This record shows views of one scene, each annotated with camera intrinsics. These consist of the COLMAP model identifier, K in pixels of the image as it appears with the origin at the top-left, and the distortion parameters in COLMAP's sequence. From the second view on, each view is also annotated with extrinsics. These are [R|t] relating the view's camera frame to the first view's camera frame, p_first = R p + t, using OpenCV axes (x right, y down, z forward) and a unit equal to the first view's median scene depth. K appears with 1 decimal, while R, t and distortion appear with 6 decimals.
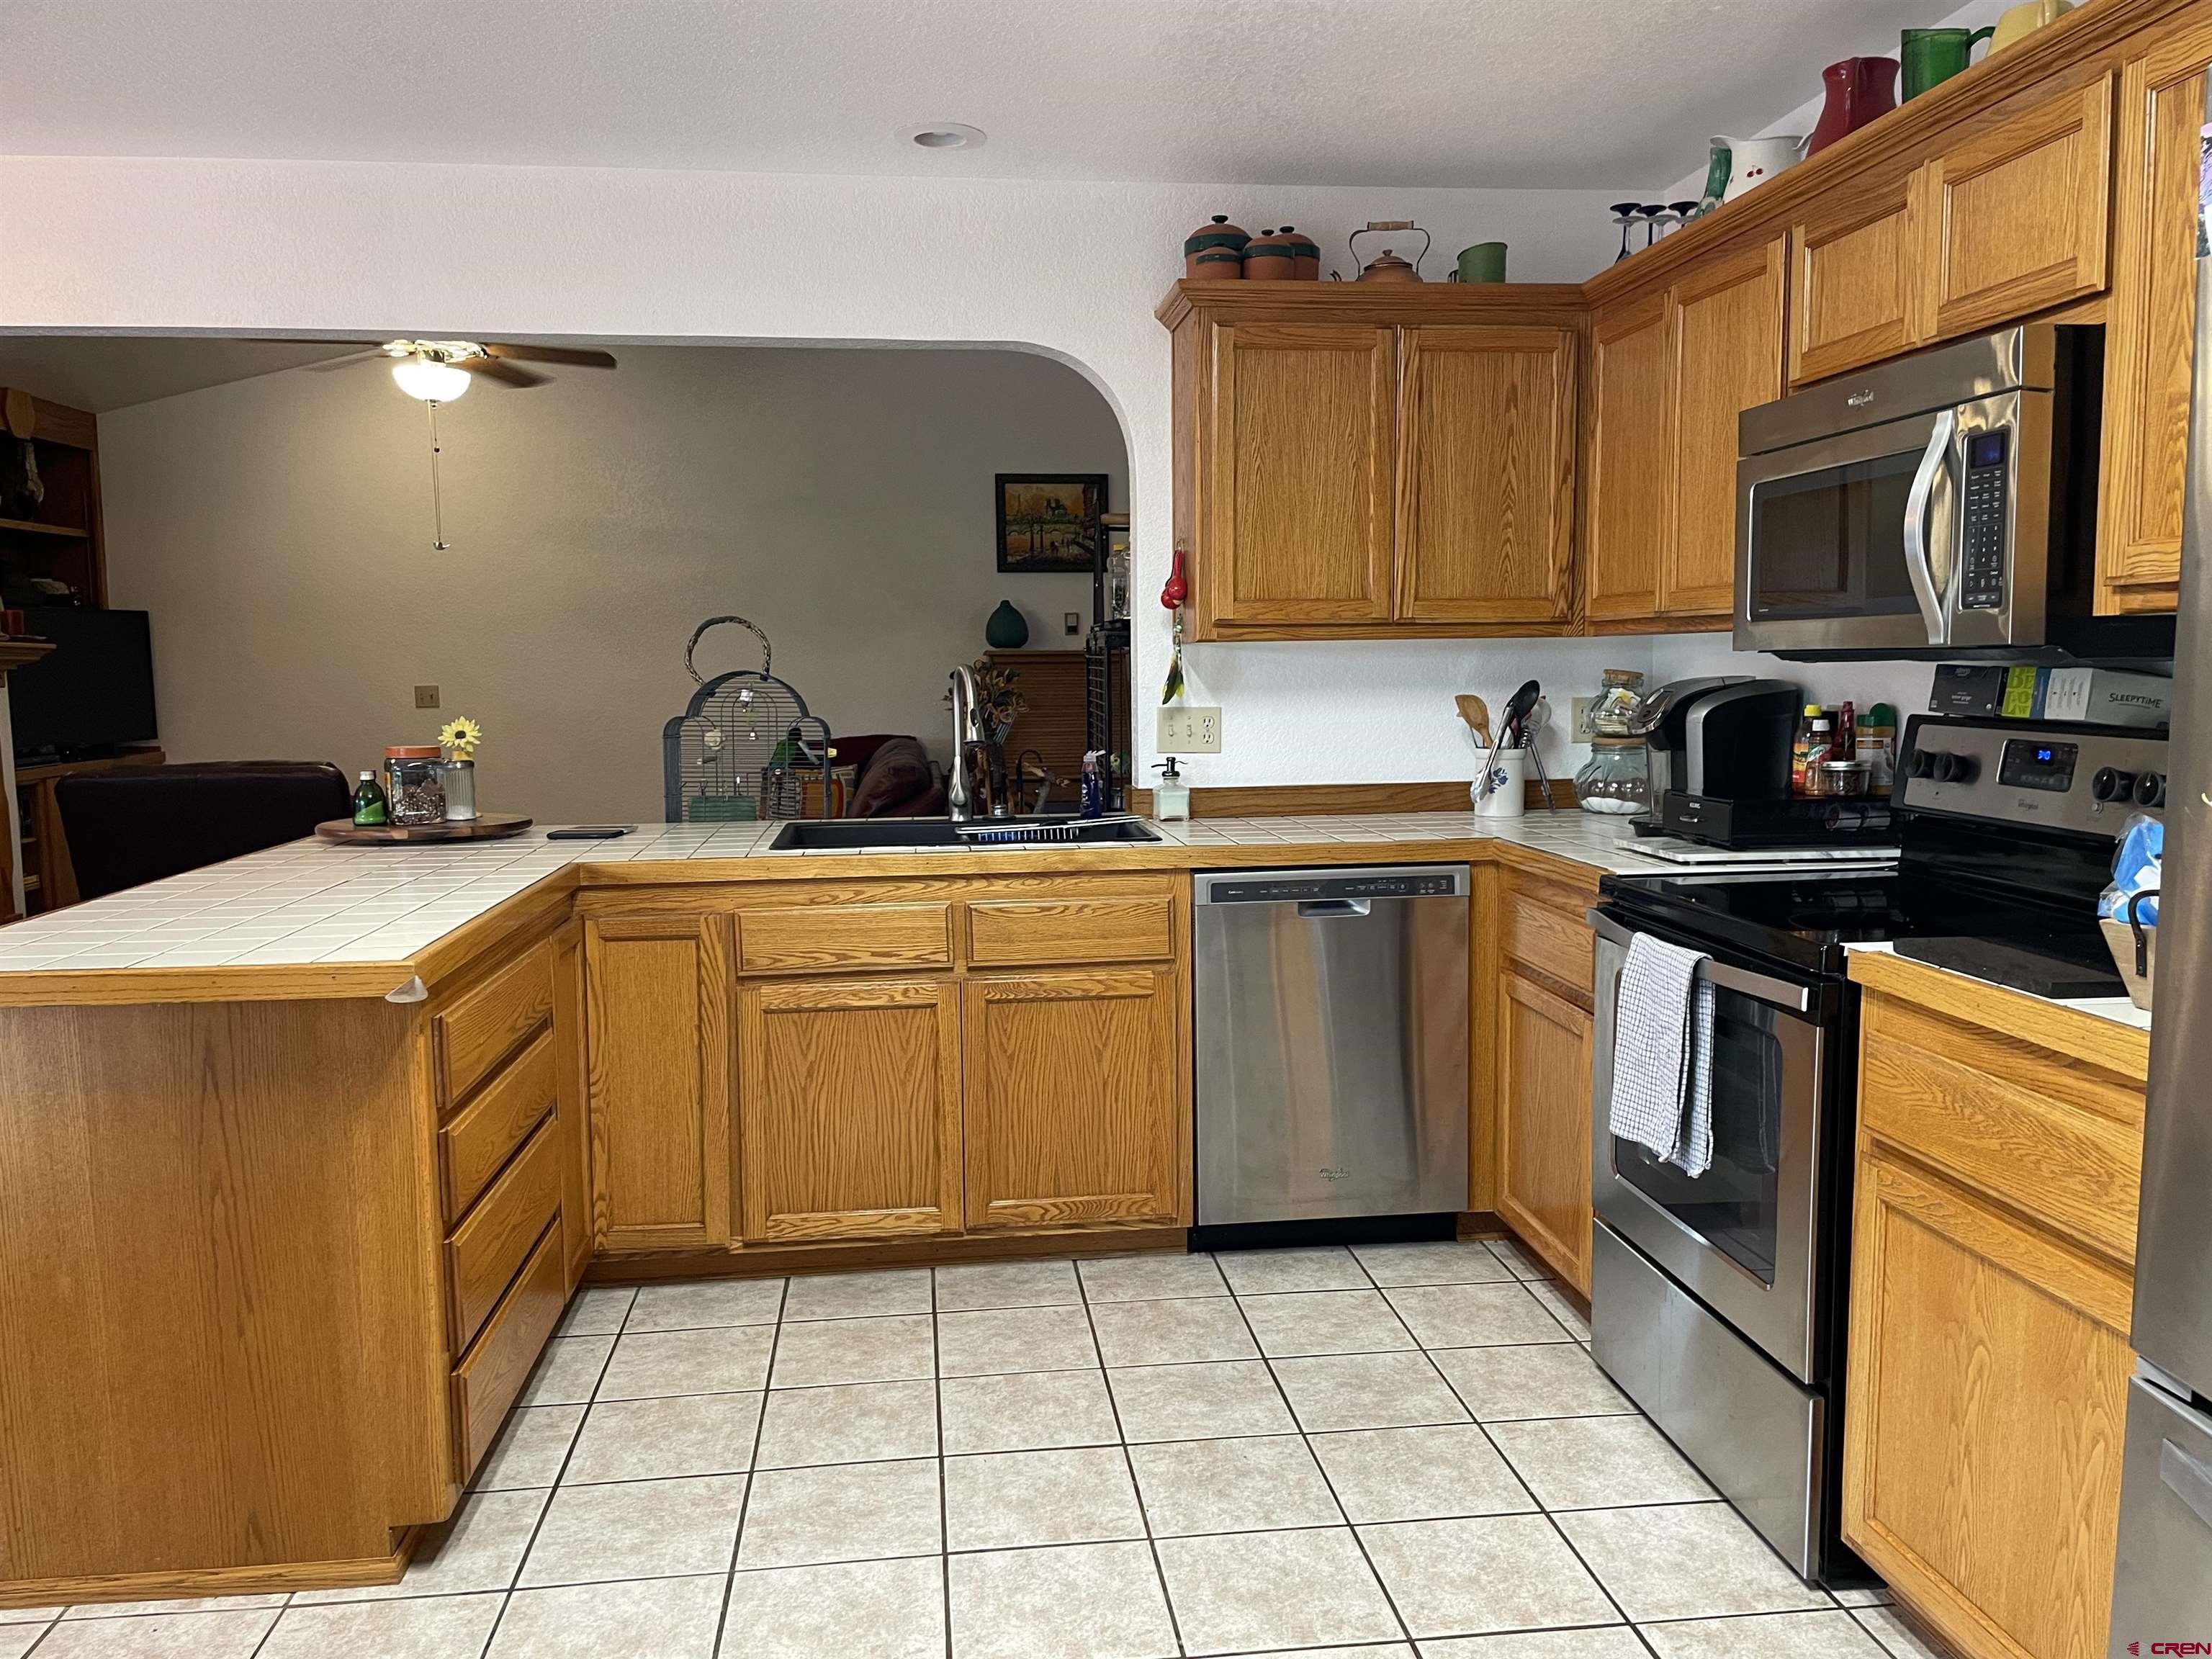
lens RADIAL K [[1710.8, 0, 1111.5], [0, 1710.8, 837.2], [0, 0, 1]] dist [0.076601, -0.022616]
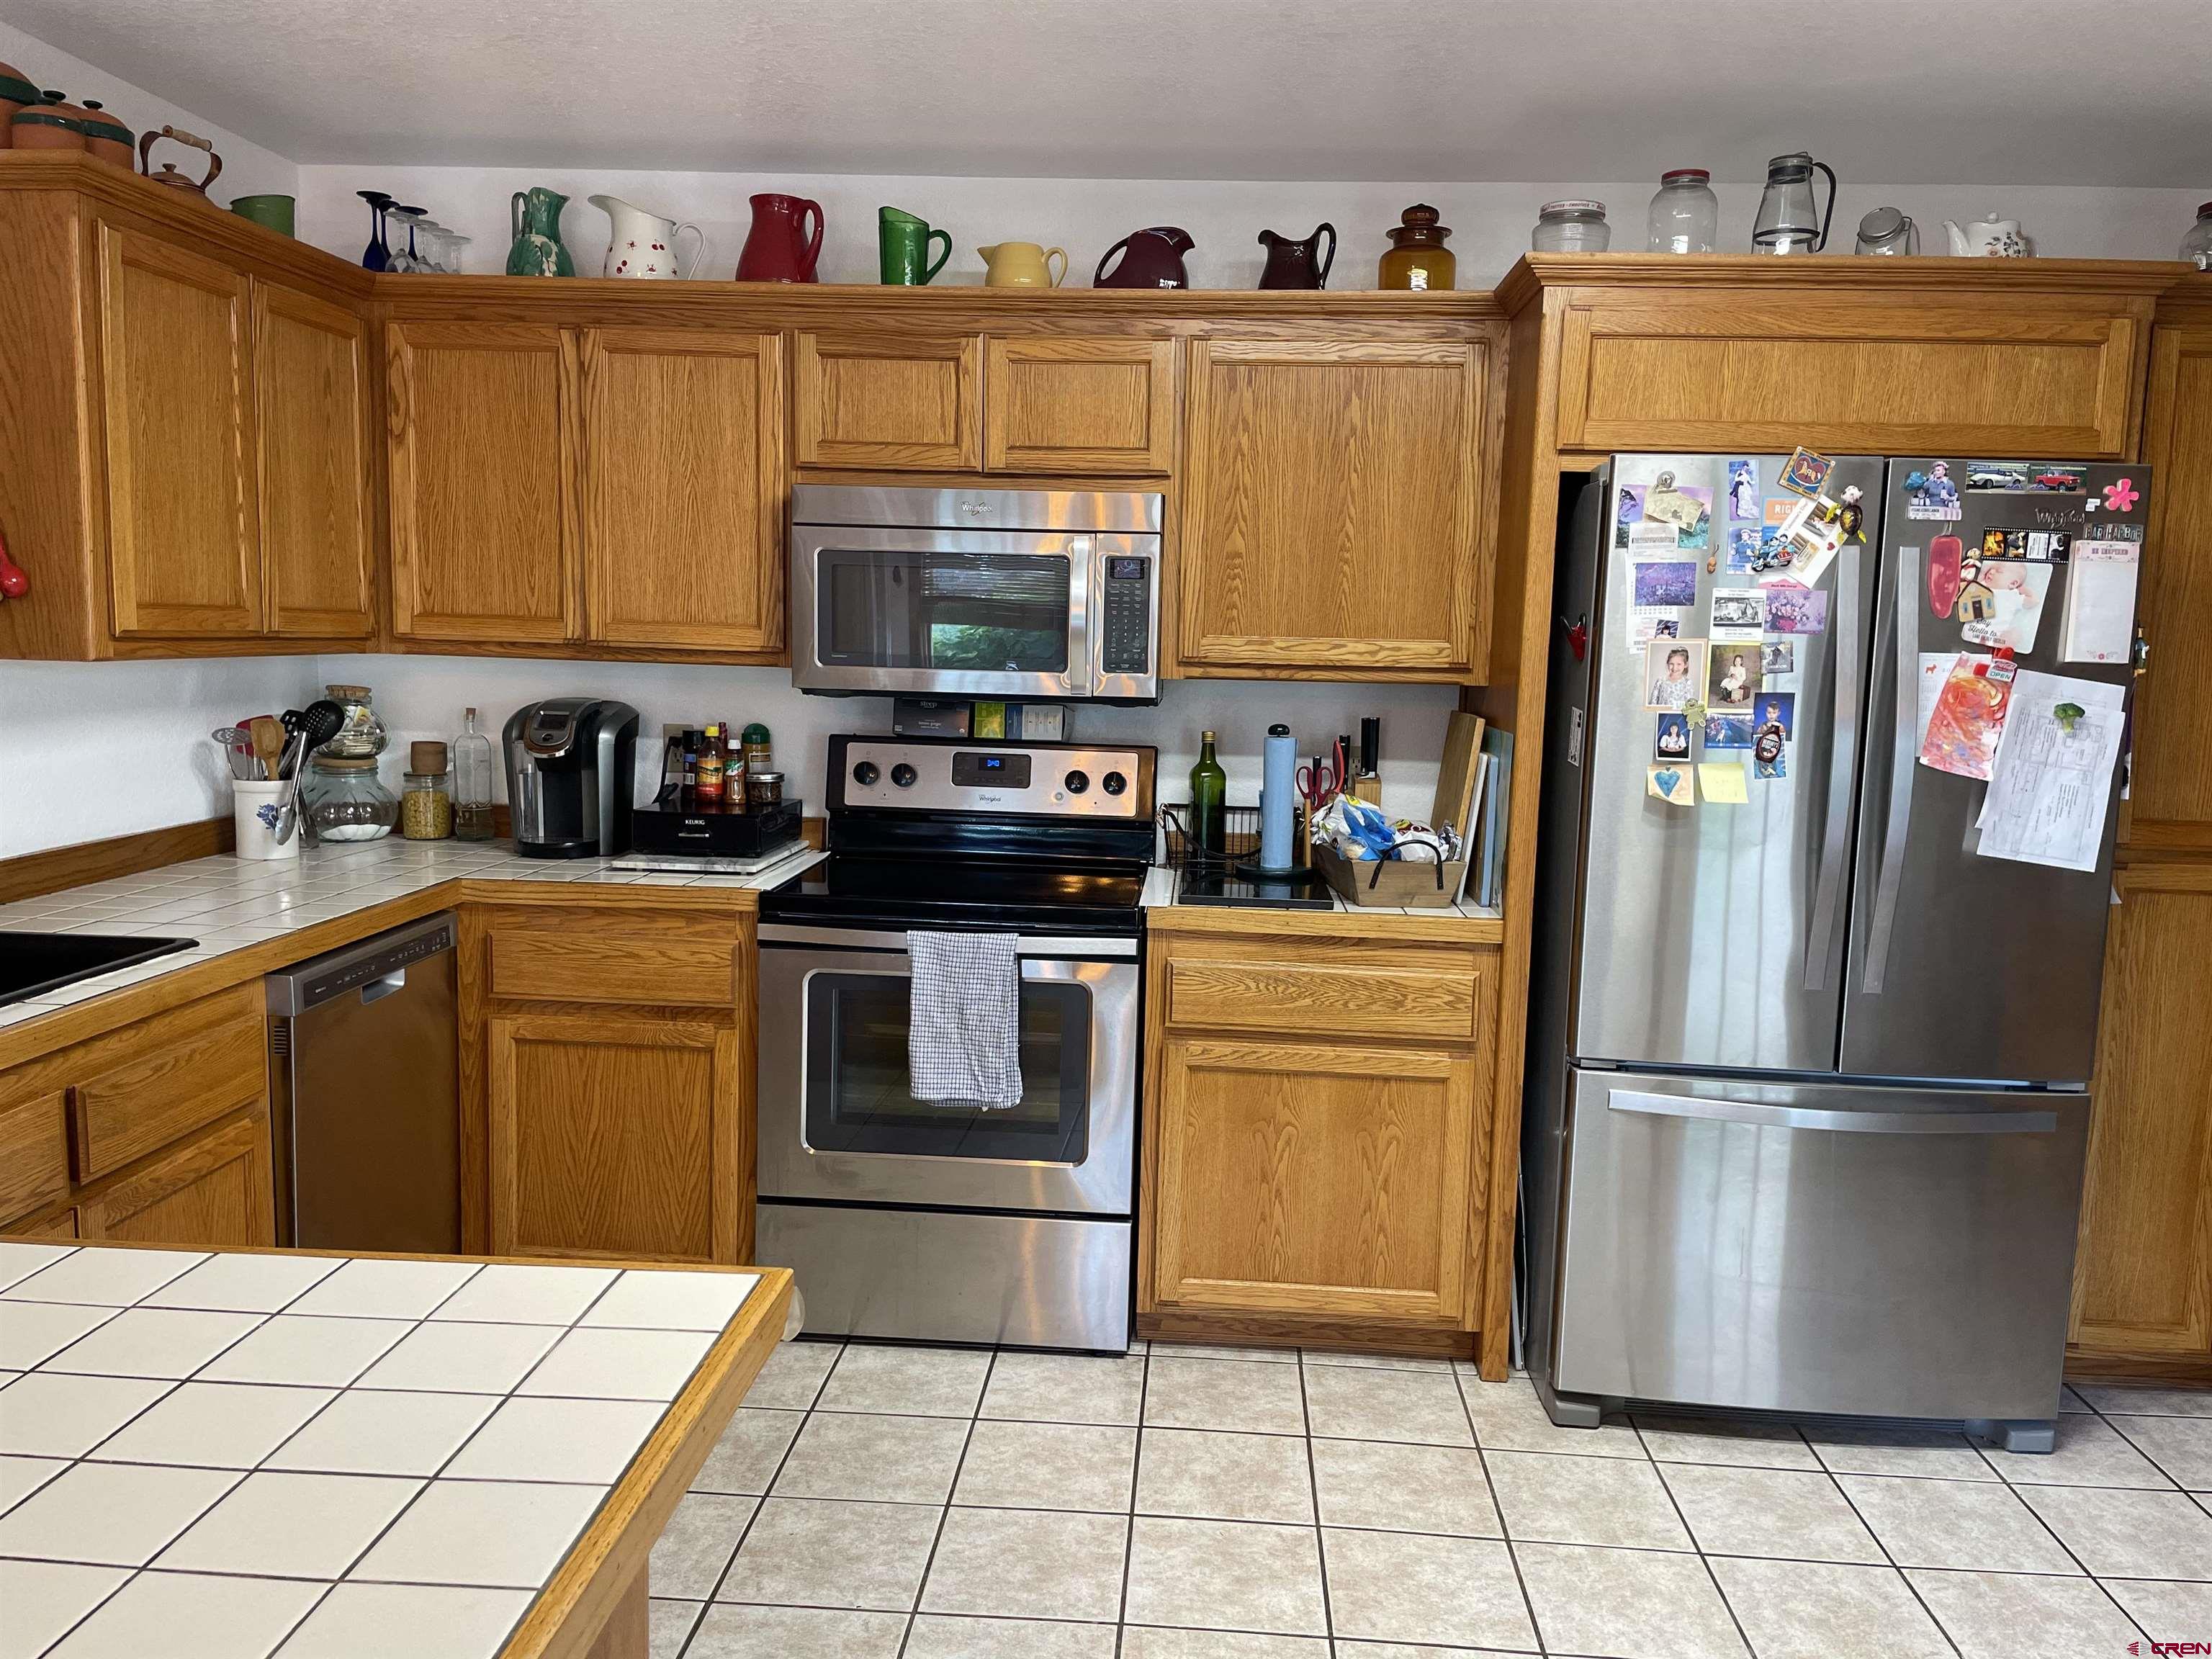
lens RADIAL K [[1710.8, 0, 1108.5], [0, 1710.8, 823.0], [0, 0, 1]] dist [0.076601, -0.022616]
pose [[0.182768, -0.097847, 0.978275, -0.826292], [0.073714, 0.993598, 0.085608, -0.110347], [-0.980389, 0.056466, 0.188811, 0.638717]]
